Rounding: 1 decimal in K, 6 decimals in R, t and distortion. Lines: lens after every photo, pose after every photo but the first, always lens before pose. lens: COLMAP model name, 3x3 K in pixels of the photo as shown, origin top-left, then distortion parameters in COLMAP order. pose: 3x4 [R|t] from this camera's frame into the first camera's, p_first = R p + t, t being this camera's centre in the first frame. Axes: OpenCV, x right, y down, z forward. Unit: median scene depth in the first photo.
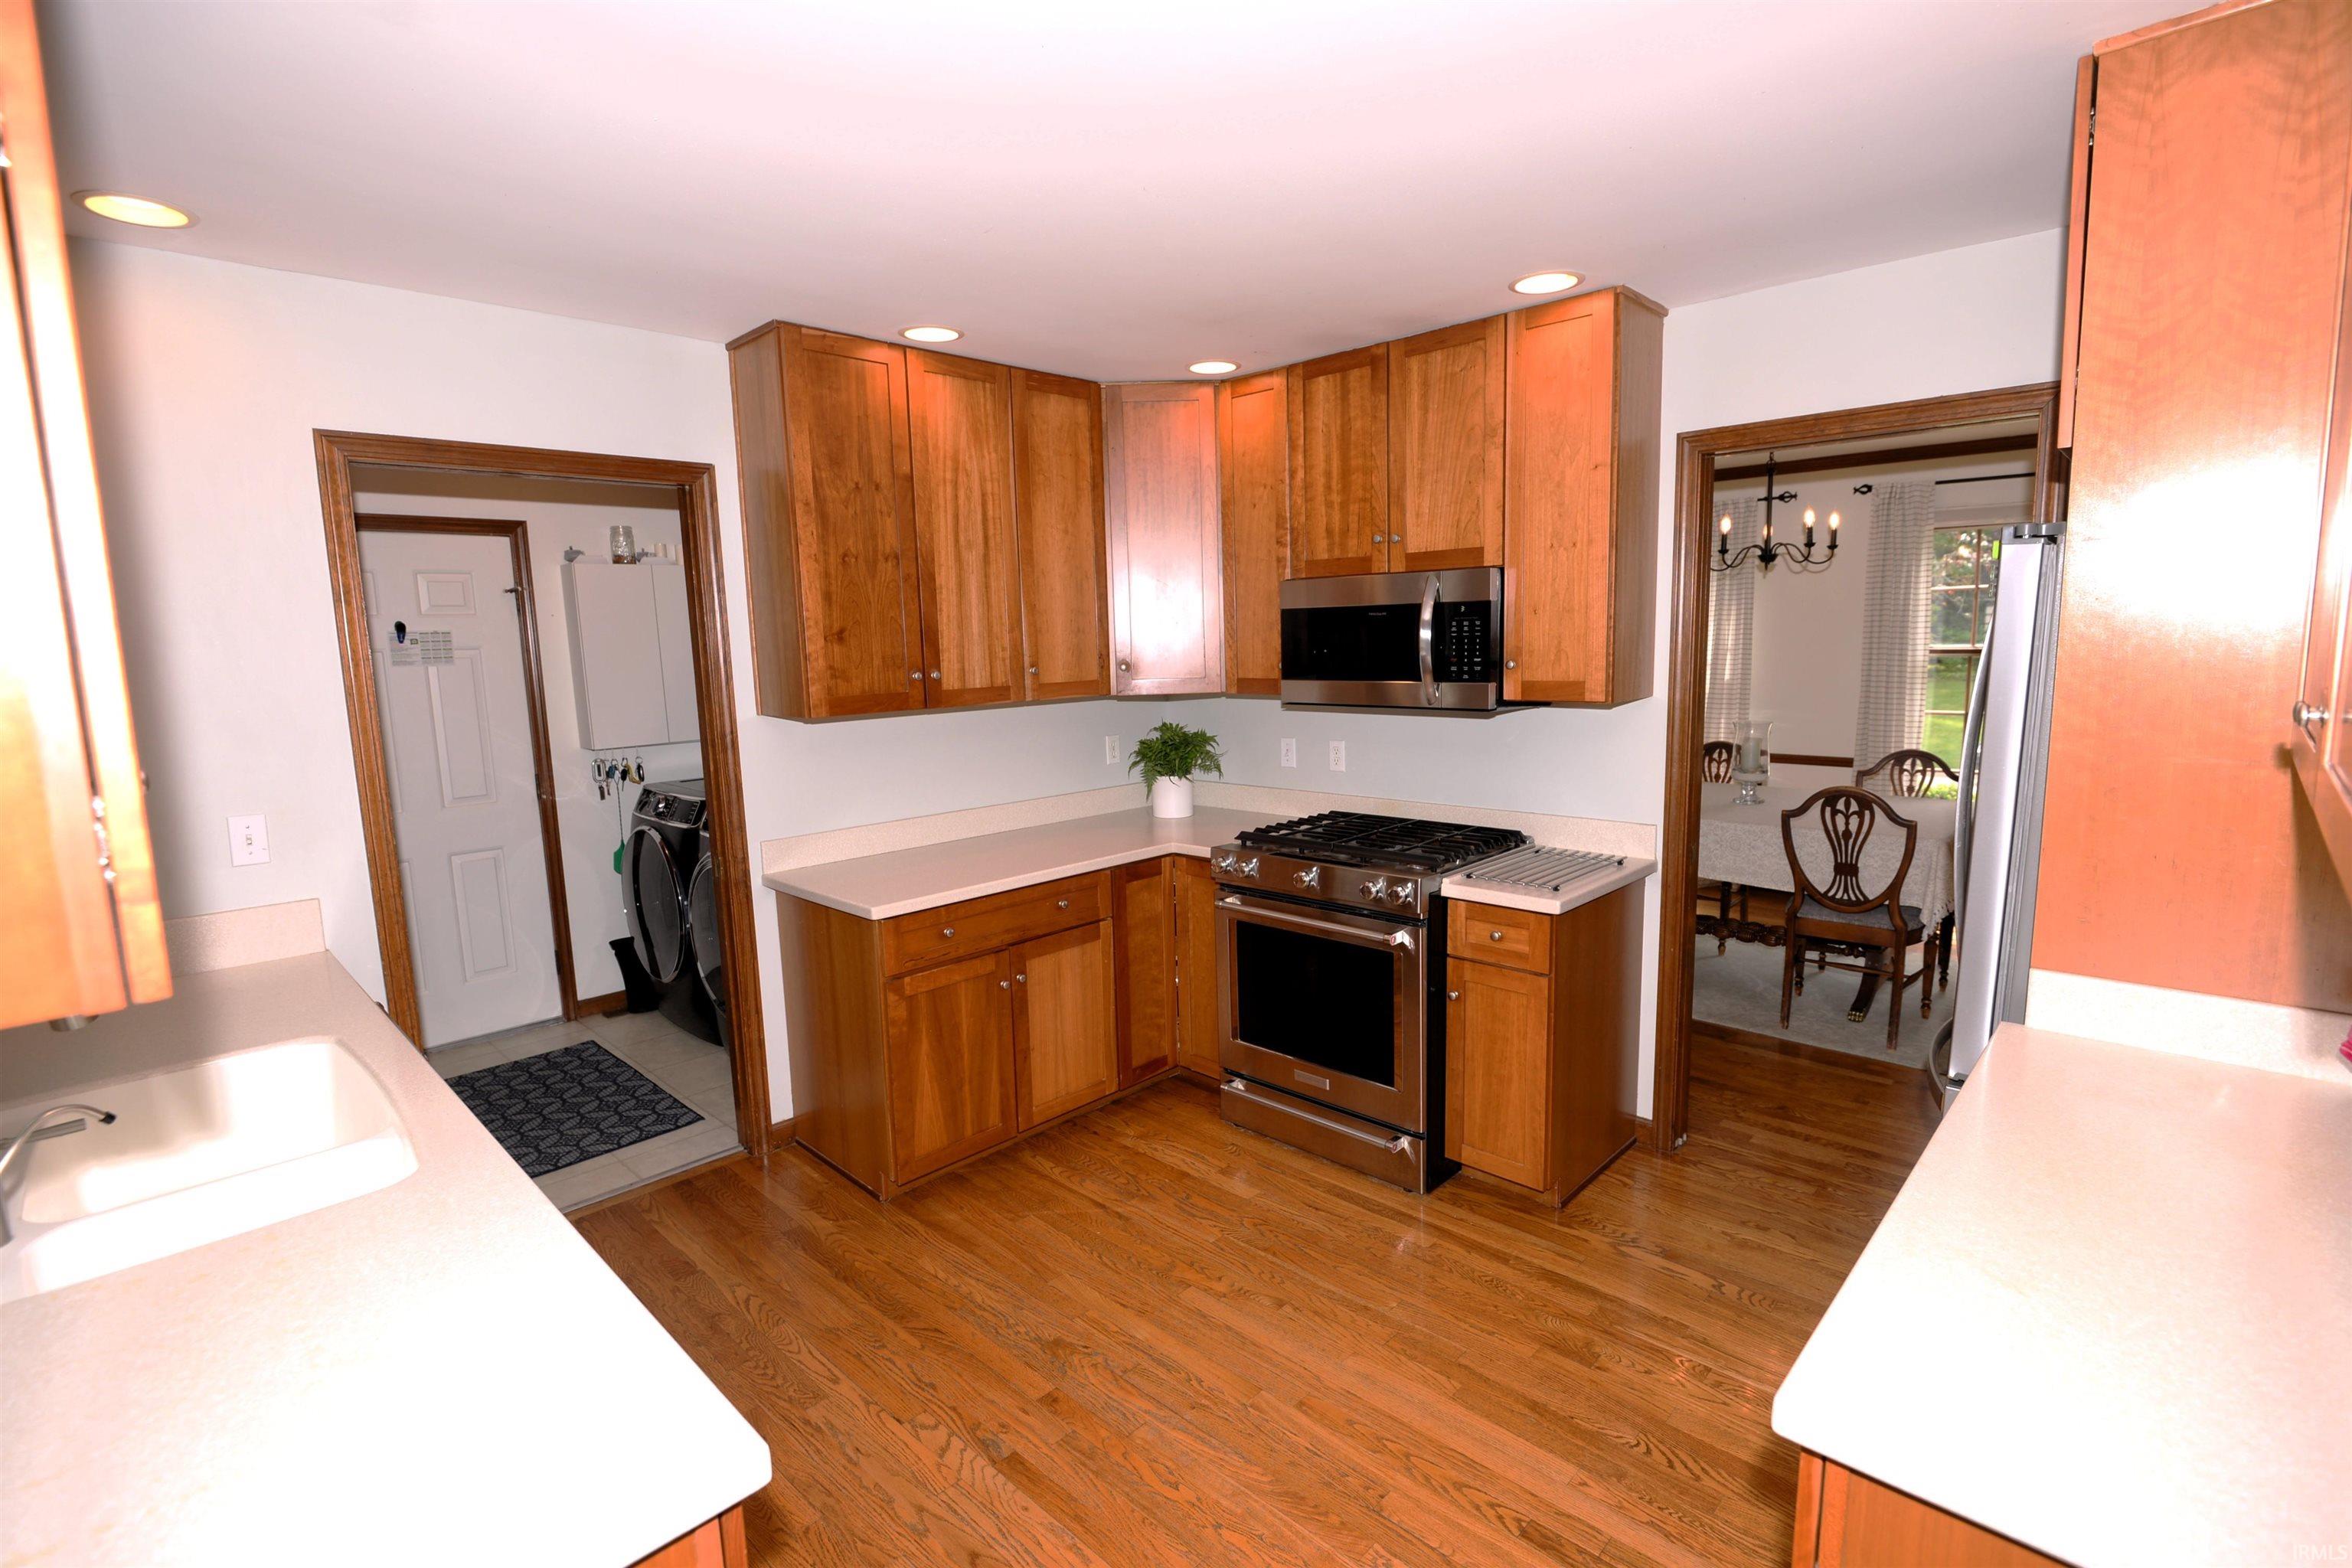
lens RADIAL K [[1075.8, 0, 1183.4], [0, 1075.8, 789.0], [0, 0, 1]] dist [-0.004938, -0.001546]
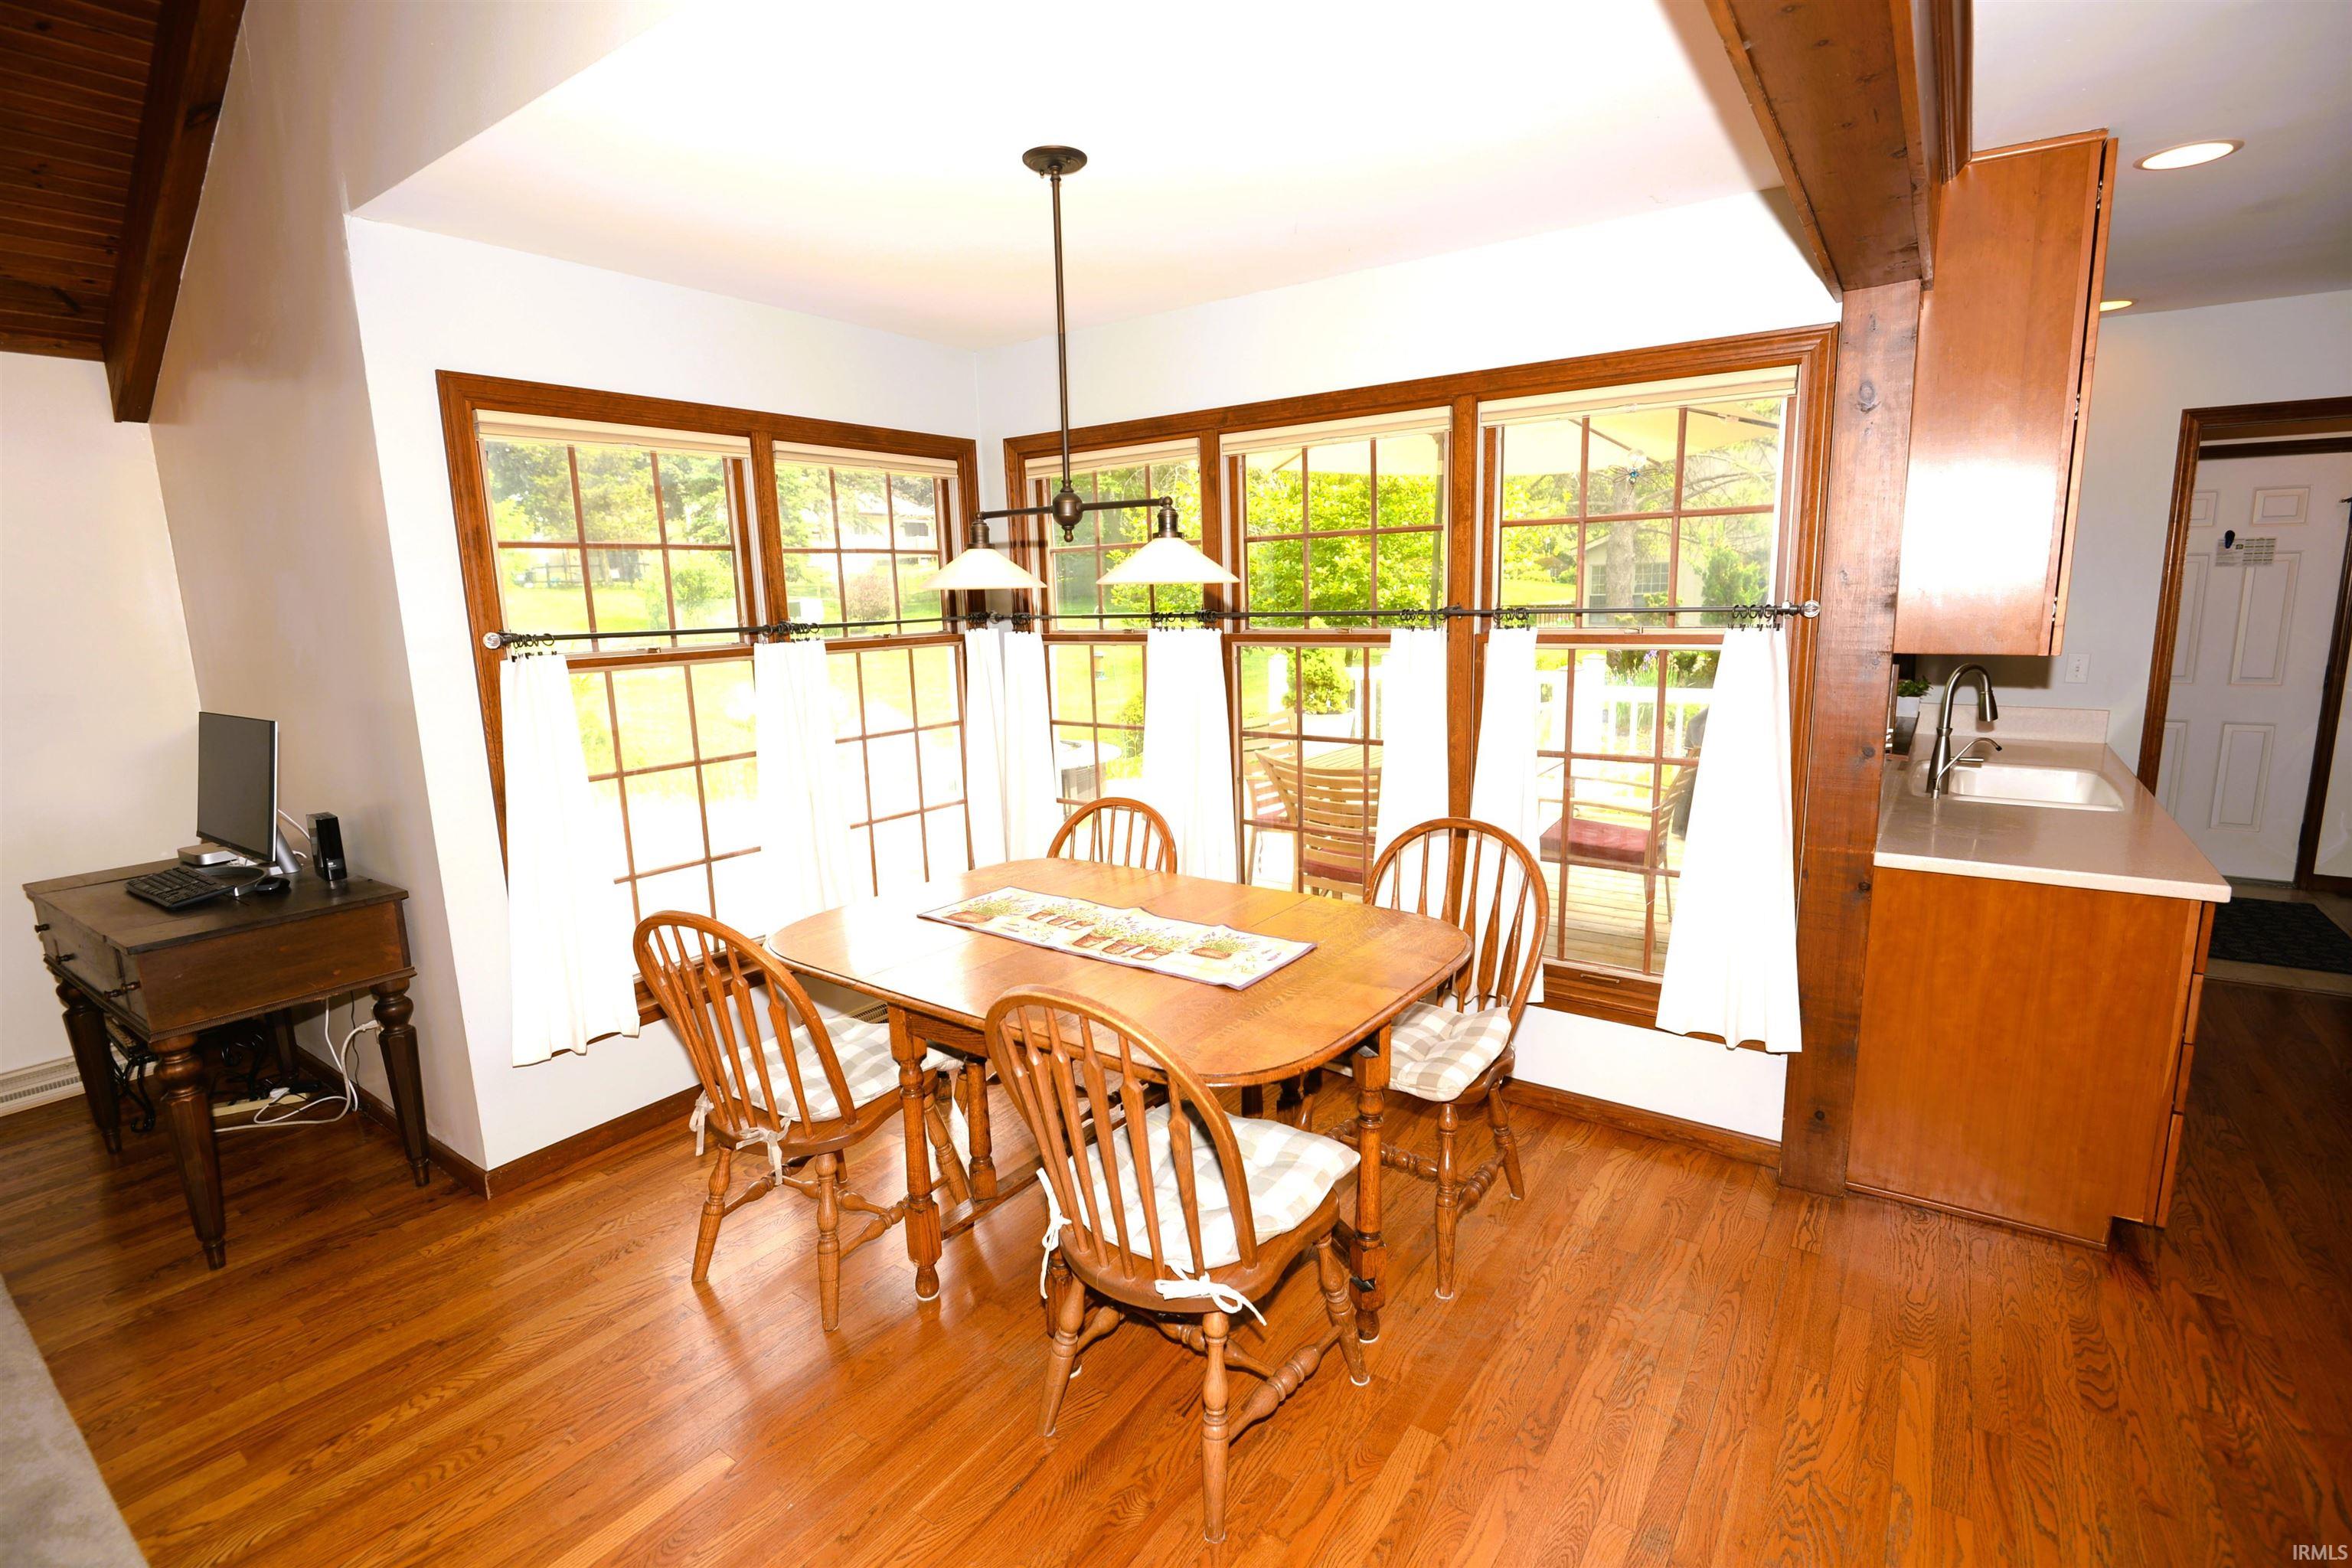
lens RADIAL K [[1075.8, 0, 1182.1], [0, 1075.8, 771.4], [0, 0, 1]] dist [-0.004938, -0.001546]
pose [[0.149782, 0.196831, -0.968929, 0.330663], [-0.121239, 0.976245, 0.179575, 0.040263], [0.981258, 0.090575, 0.170087, -0.367228]]
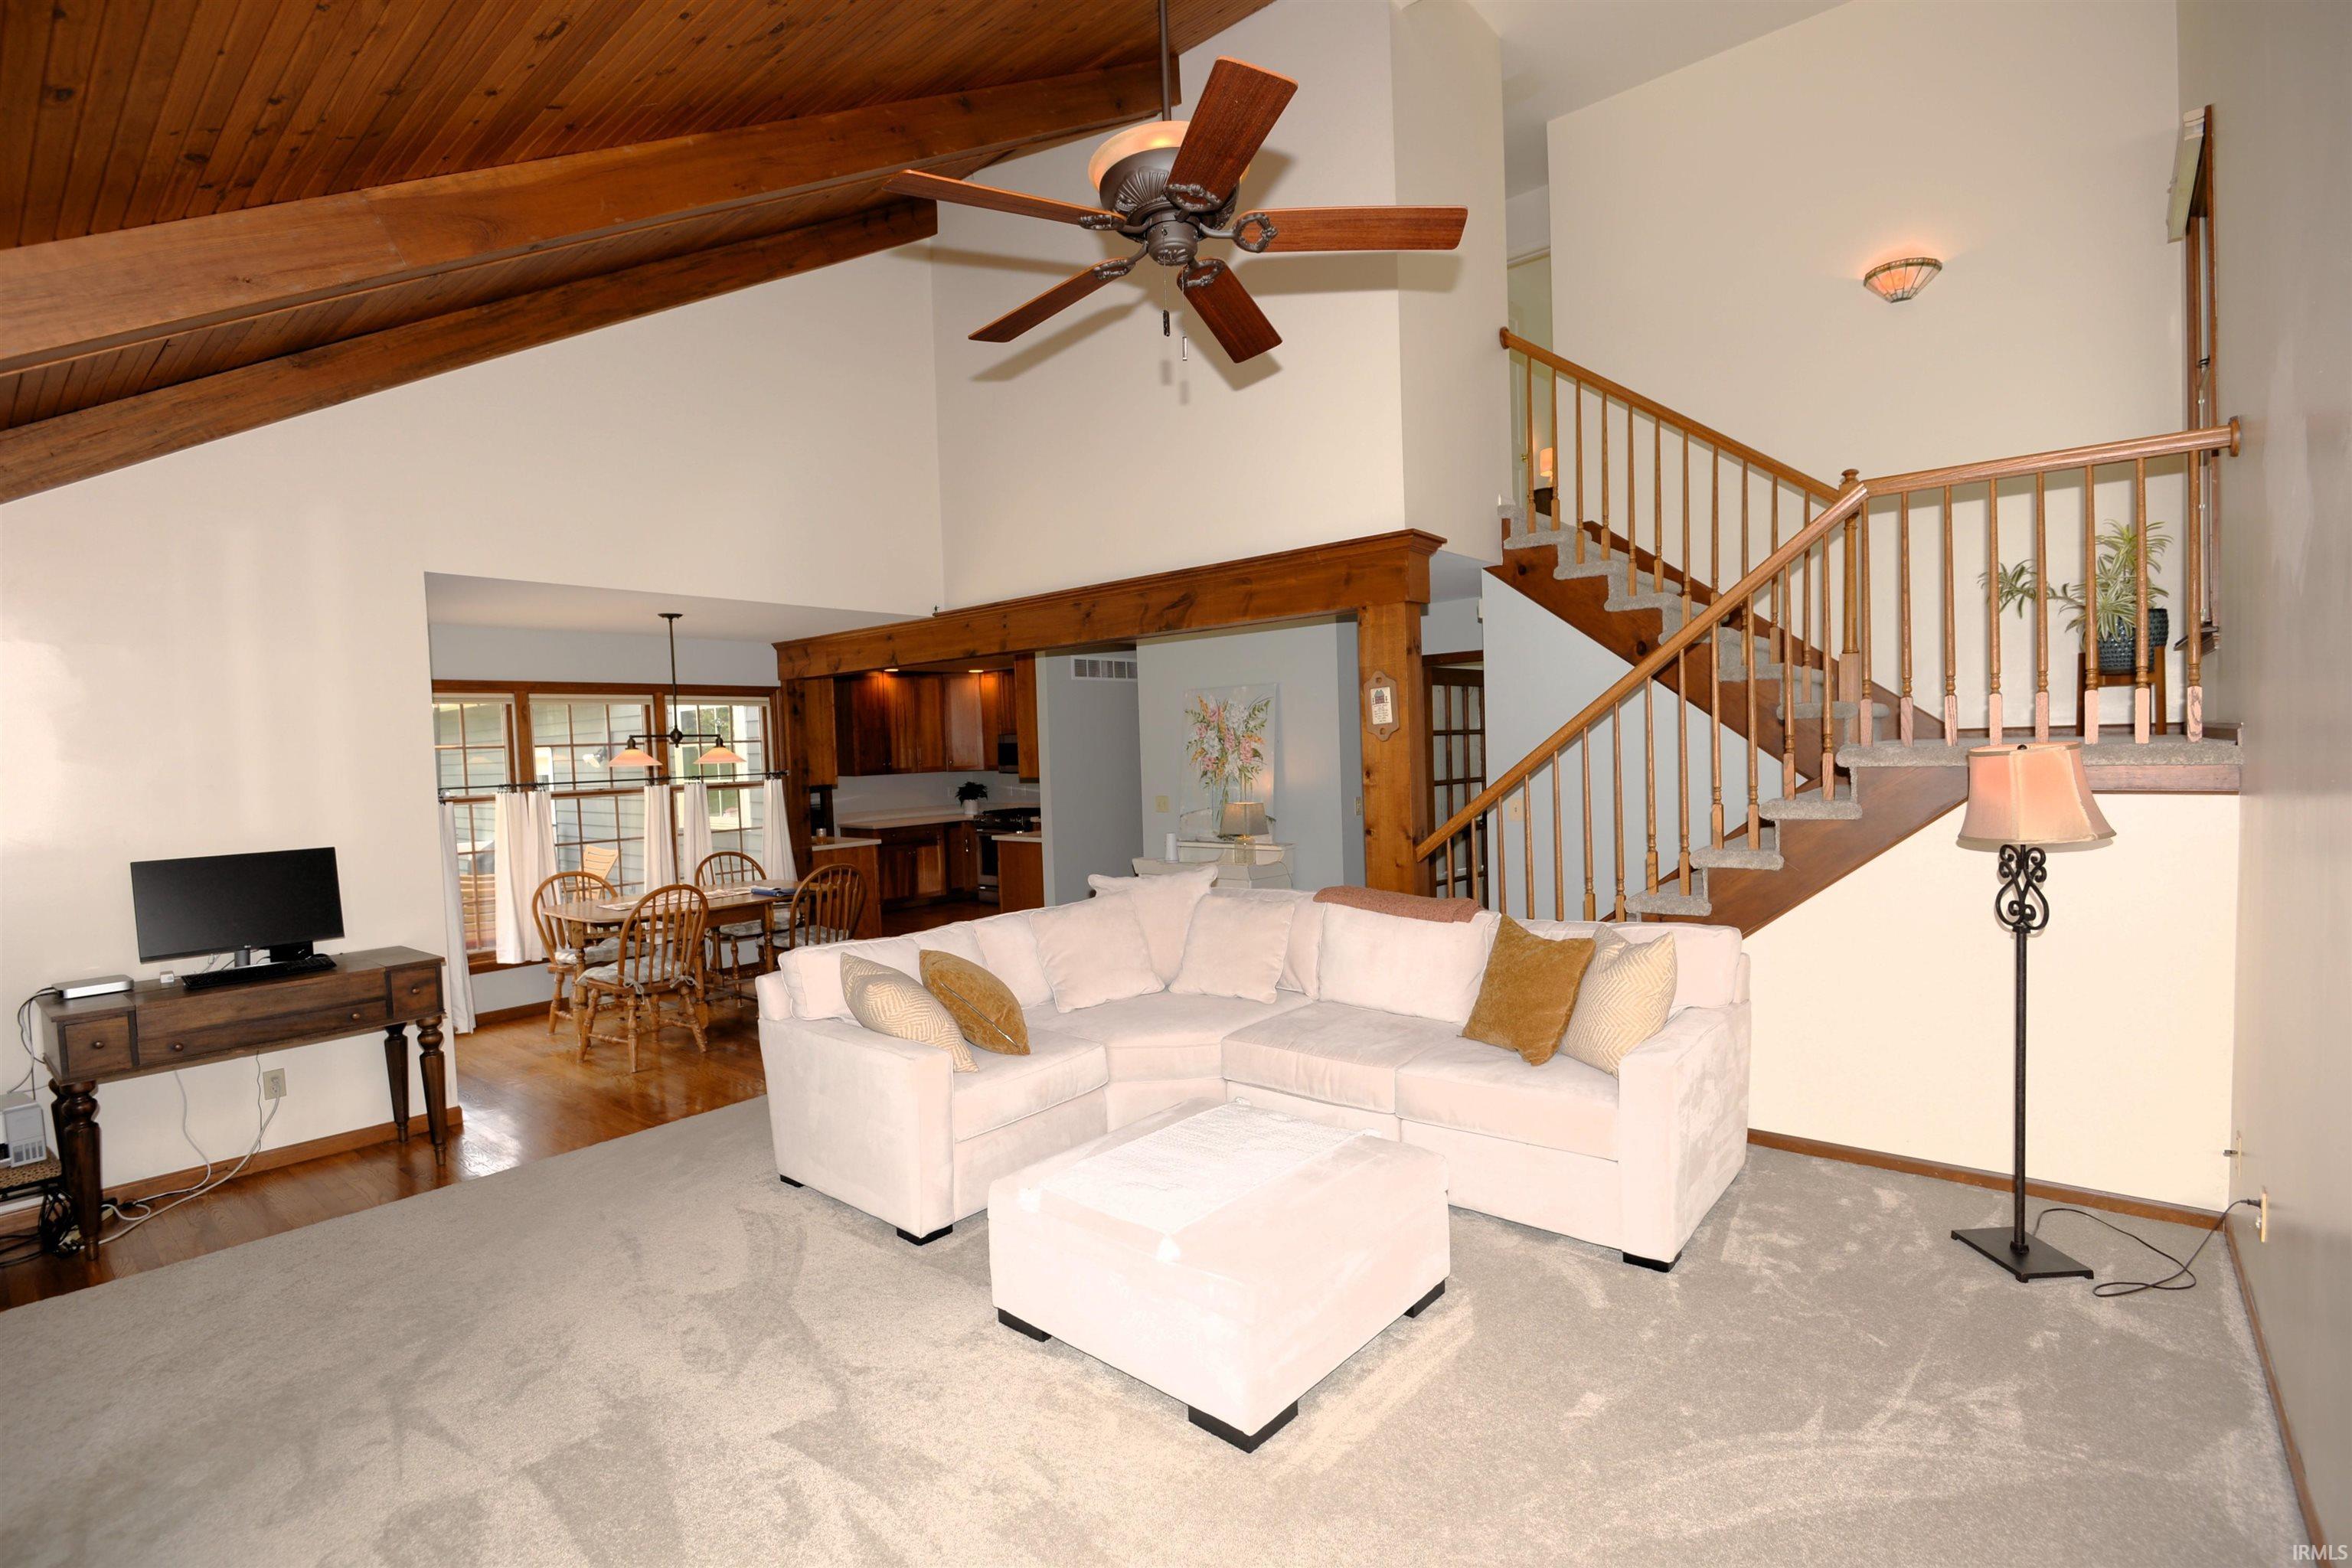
lens RADIAL K [[1075.8, 0, 1172.7], [0, 1075.8, 786.3], [0, 0, 1]] dist [-0.004938, -0.001546]
pose [[0.997868, -0.009390, 0.064587, 0.280191], [0.015979, 0.994629, -0.102267, 0.208167], [-0.063279, 0.103081, 0.992658, -1.538517]]
